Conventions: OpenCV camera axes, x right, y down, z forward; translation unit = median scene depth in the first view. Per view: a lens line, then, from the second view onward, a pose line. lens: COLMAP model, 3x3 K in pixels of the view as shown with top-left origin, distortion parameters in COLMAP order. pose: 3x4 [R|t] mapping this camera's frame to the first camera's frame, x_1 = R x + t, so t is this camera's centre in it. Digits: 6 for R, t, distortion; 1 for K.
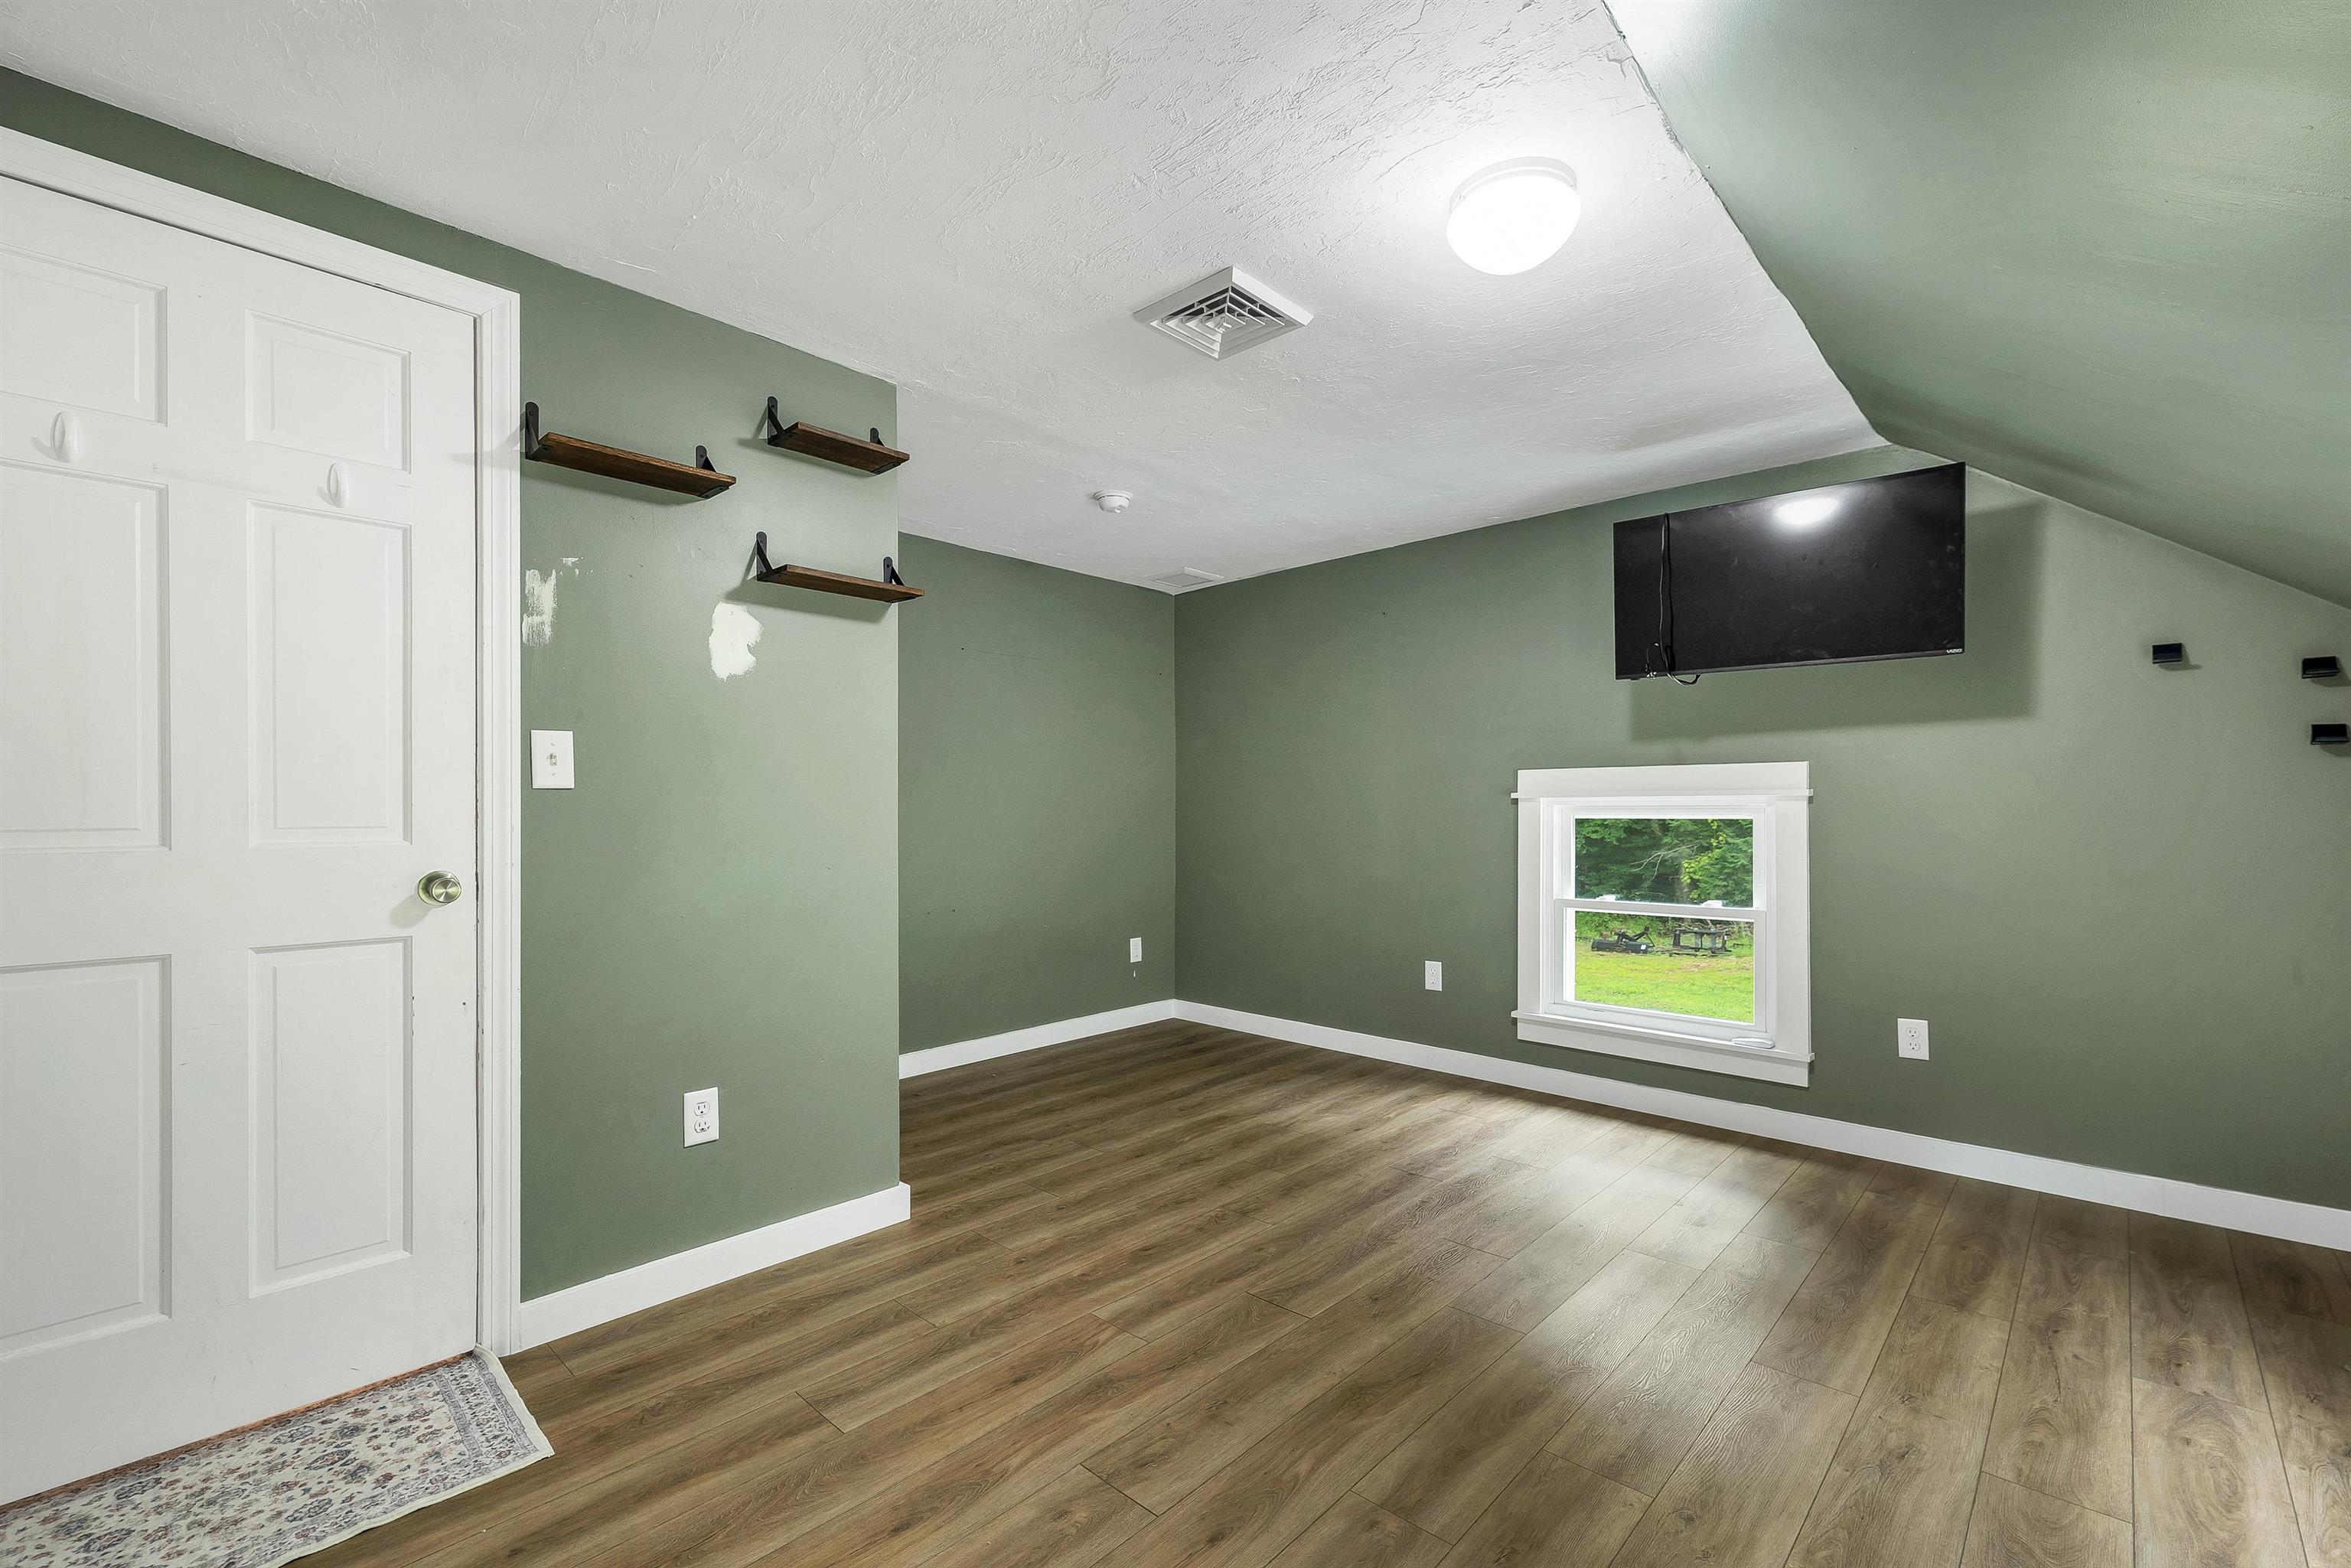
lens RADIAL K [[987.6, 0, 1170.8], [0, 987.6, 802.3], [0, 0, 1]] dist [-0.001405, 0.000403]
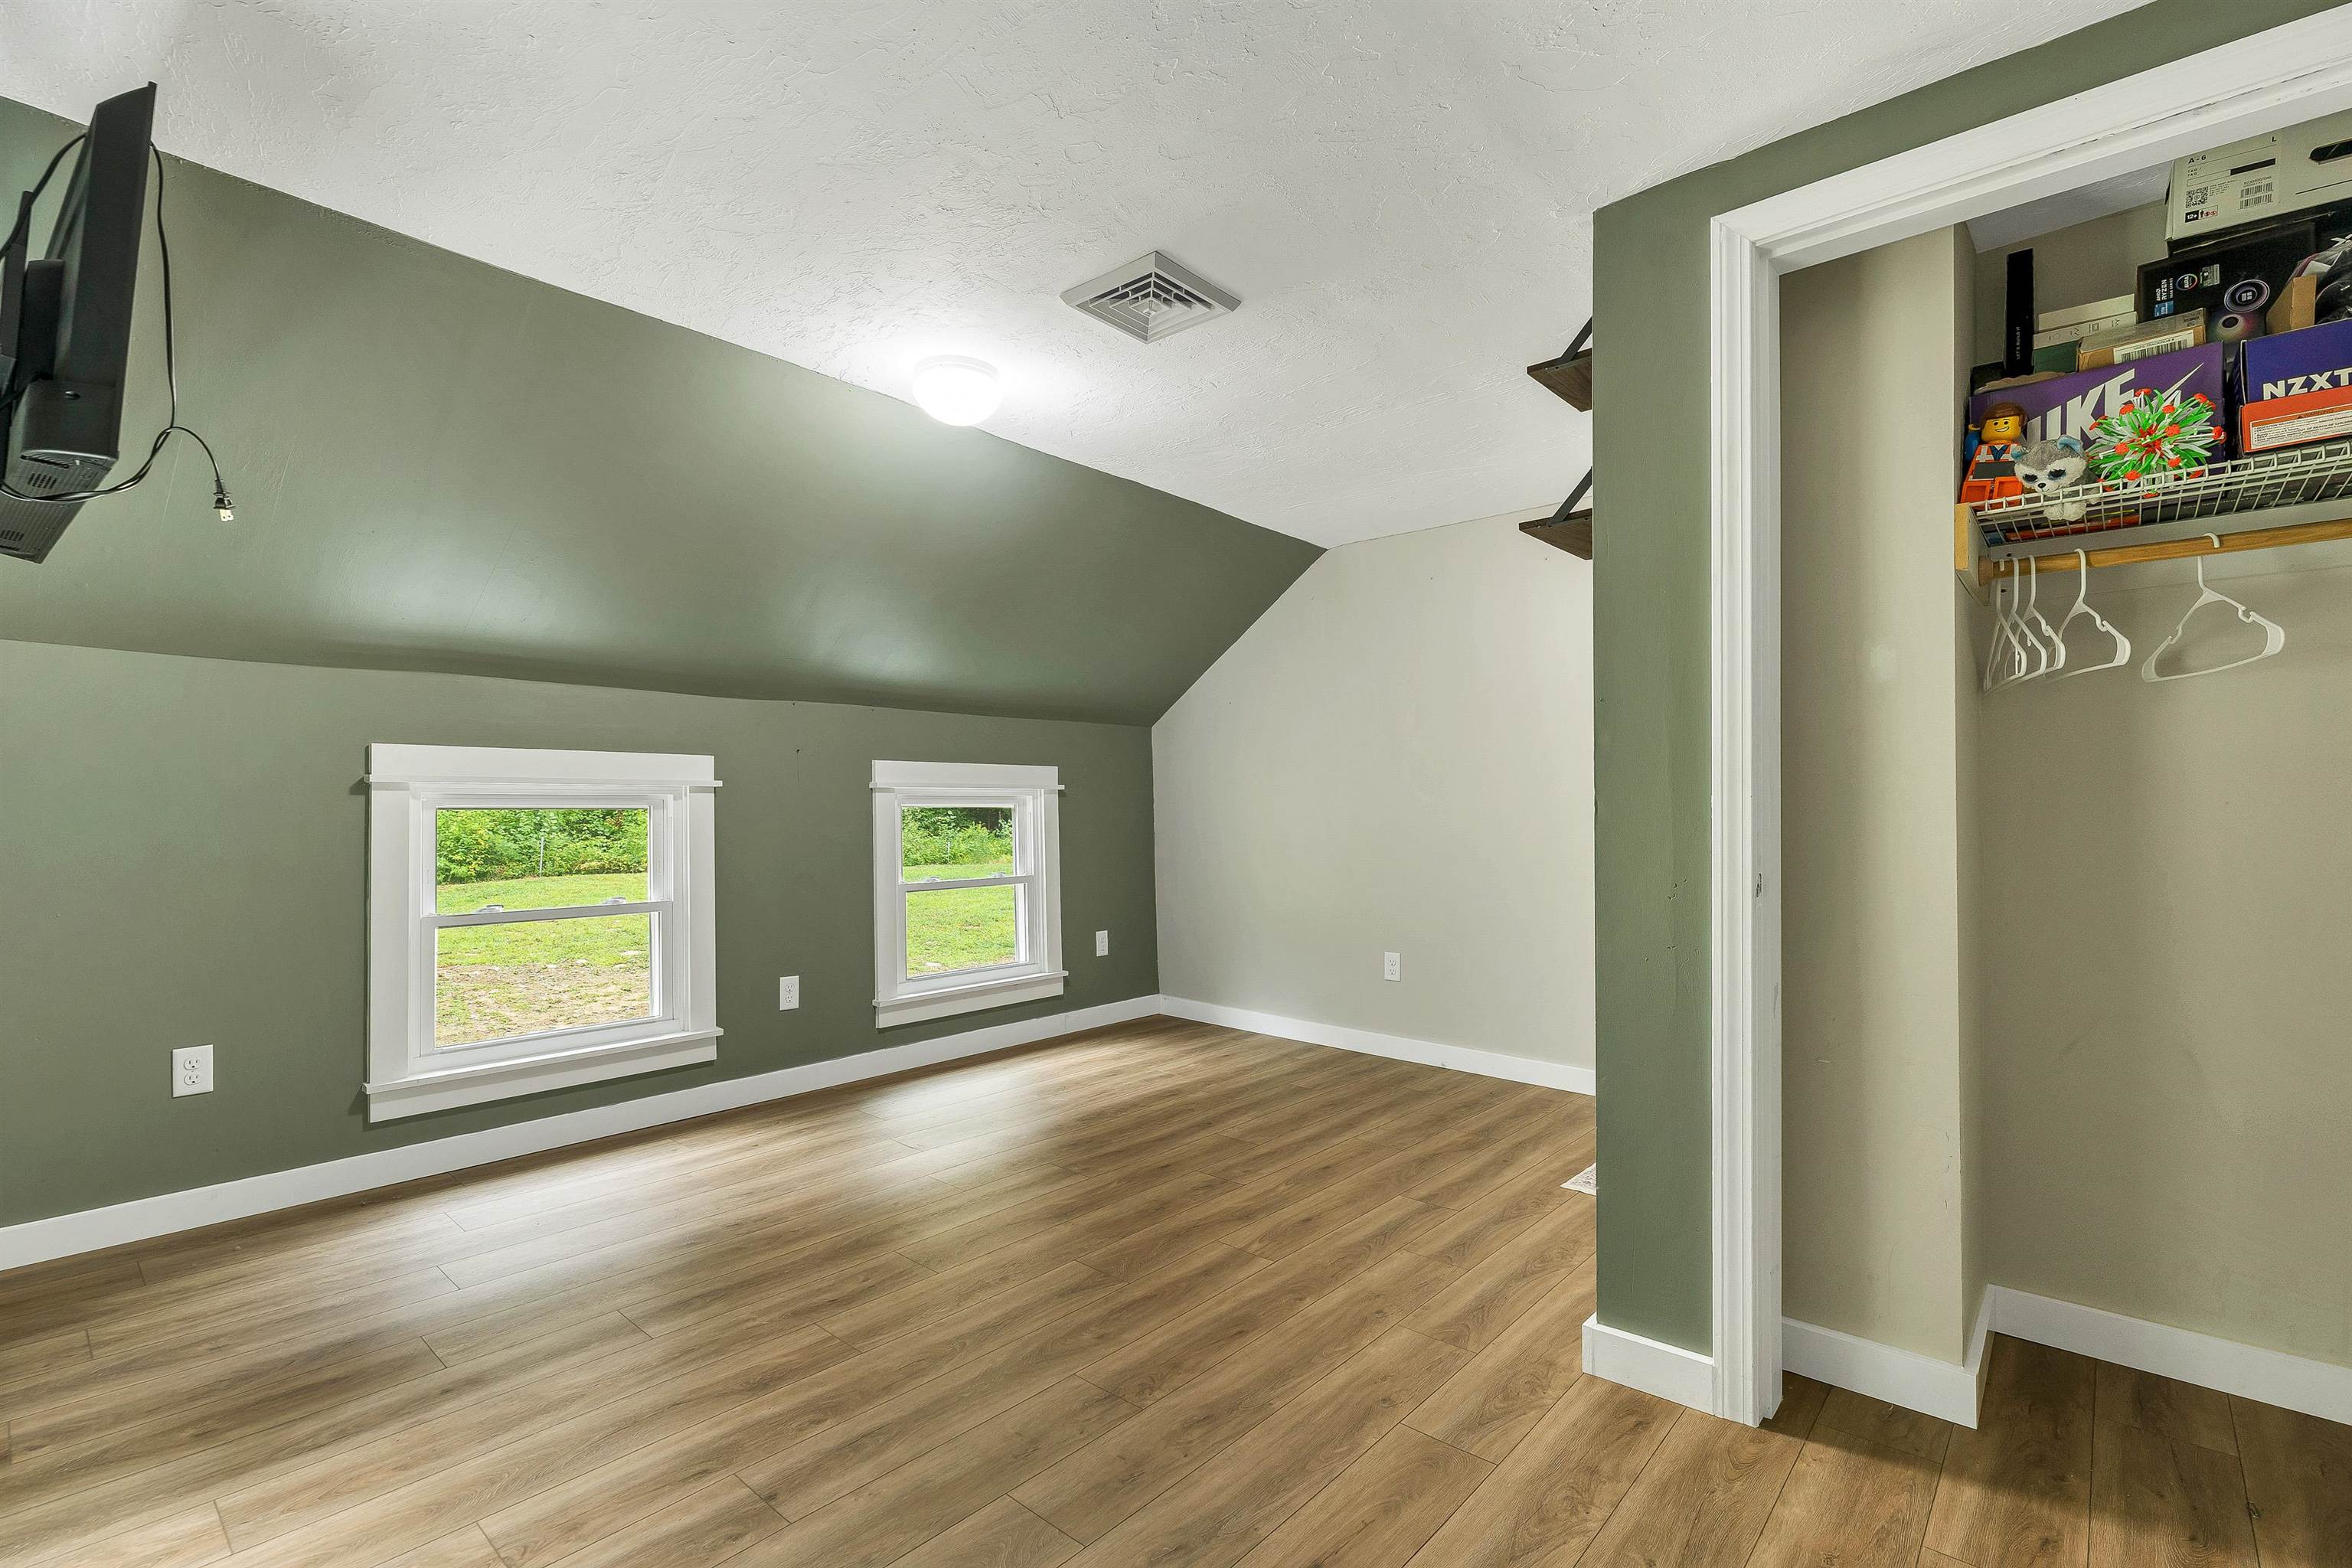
lens RADIAL K [[1058.7, 0, 1177.6], [0, 1058.7, 800.1], [0, 0, 1]] dist [-0.001594, 0.000840]
pose [[-0.999329, 0.000288, -0.036617, 0.065428], [0.000907, 0.999857, -0.016892, 0.026707], [0.036607, -0.016914, -0.999187, 2.068414]]
